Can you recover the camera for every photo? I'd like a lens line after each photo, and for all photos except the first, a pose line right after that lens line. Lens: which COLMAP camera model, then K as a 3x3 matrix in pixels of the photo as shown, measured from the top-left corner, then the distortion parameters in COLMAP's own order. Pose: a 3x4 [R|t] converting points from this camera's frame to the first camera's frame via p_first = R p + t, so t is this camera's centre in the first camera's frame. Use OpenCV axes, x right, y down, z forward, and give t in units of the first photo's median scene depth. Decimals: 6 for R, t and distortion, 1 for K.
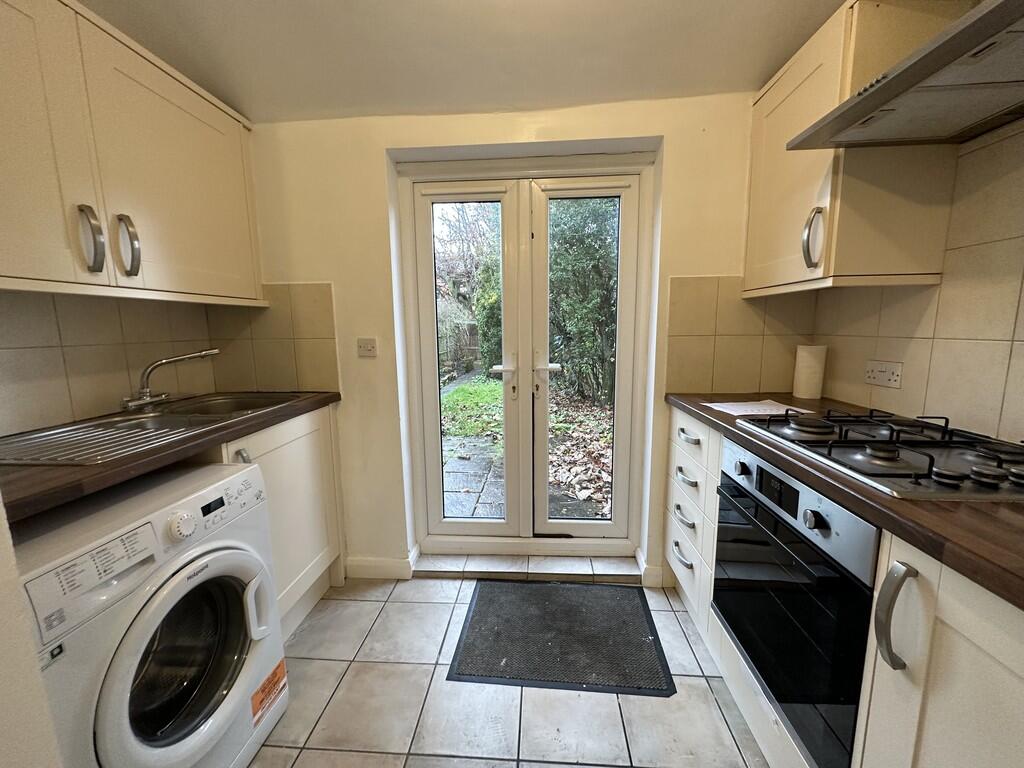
lens RADIAL K [[407.2, 0, 512.0], [0, 407.2, 384.7], [0, 0, 1]] dist [-0.001569, 0.000451]
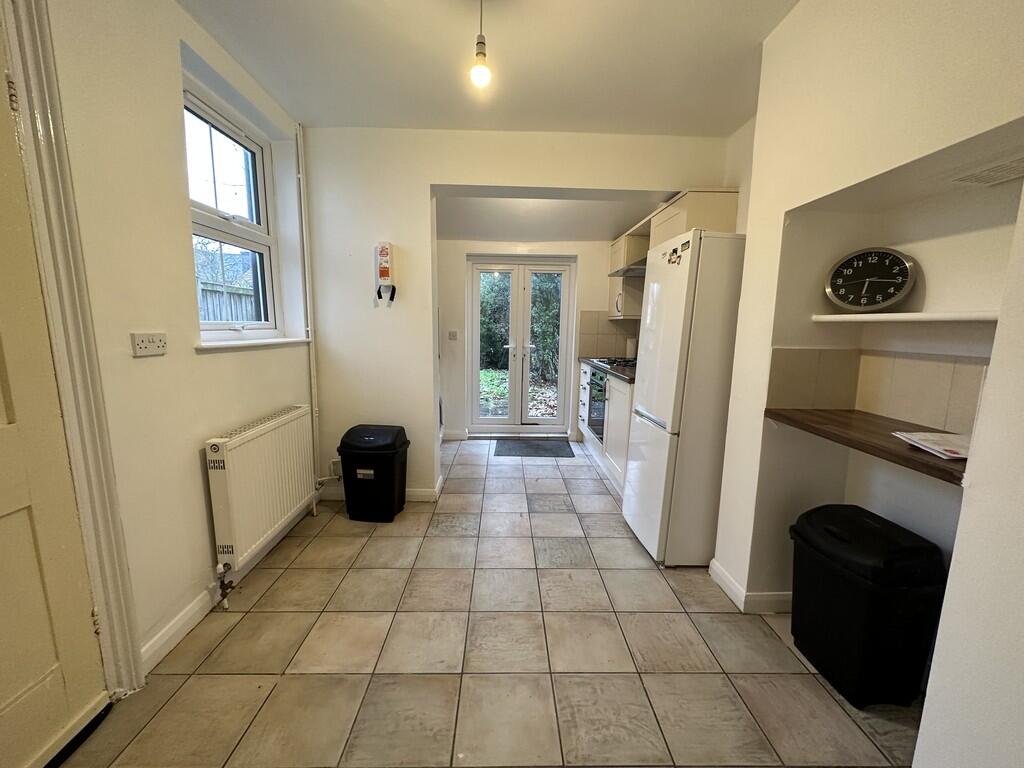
lens RADIAL K [[407.2, 0, 512.1], [0, 407.2, 387.2], [0, 0, 1]] dist [-0.001569, 0.000451]
pose [[0.995588, 0.017749, 0.092133, -0.236503], [-0.018445, 0.999807, 0.006713, 0.188742], [-0.091996, -0.008383, 0.995724, -1.378498]]
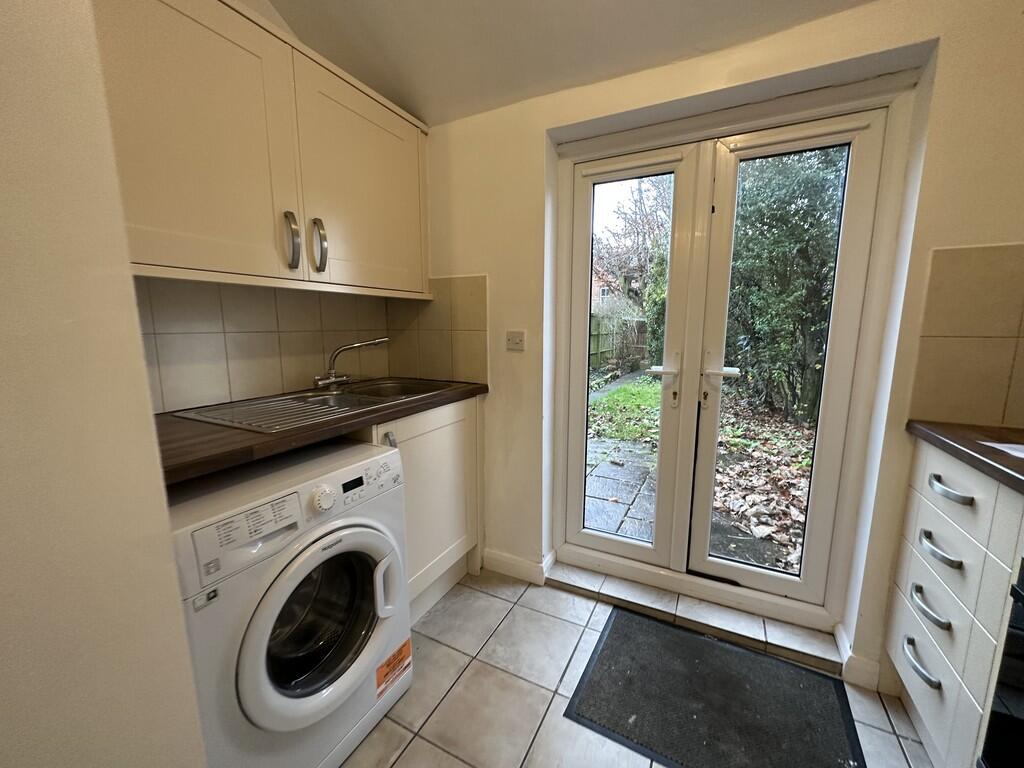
lens RADIAL K [[407.2, 0, 512.1], [0, 407.2, 384.6], [0, 0, 1]] dist [-0.001569, 0.000451]
pose [[0.919042, 0.071059, -0.387701, 0.022665], [-0.068392, 0.997444, 0.020690, -0.006421], [0.388180, 0.007501, 0.921553, 0.102782]]
